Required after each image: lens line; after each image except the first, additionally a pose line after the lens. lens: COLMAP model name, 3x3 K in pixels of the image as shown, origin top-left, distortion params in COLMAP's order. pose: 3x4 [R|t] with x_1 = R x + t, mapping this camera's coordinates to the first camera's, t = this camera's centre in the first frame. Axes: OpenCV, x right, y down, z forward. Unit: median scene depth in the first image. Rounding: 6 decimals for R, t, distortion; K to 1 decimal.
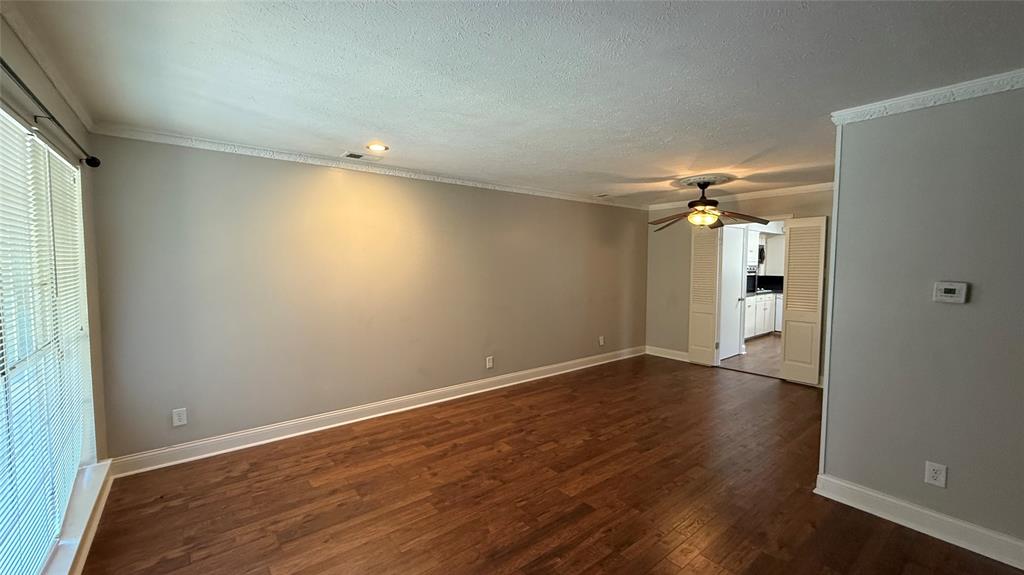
lens RADIAL K [[406.2, 0, 509.1], [0, 406.2, 287.9], [0, 0, 1]] dist [0.002170, 0.000183]
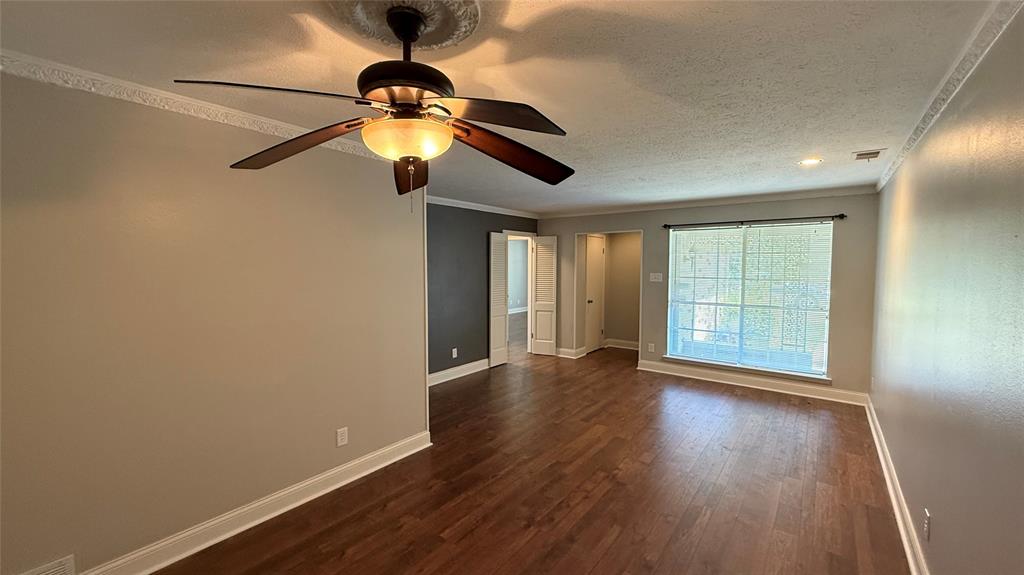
lens RADIAL K [[406.2, 0, 509.1], [0, 406.2, 287.9], [0, 0, 1]] dist [0.002170, 0.000183]
pose [[-0.969609, 0.009204, -0.244487, 0.725522], [-0.020353, 0.992794, 0.118093, -0.145610], [0.243812, 0.119480, -0.962434, 2.000710]]
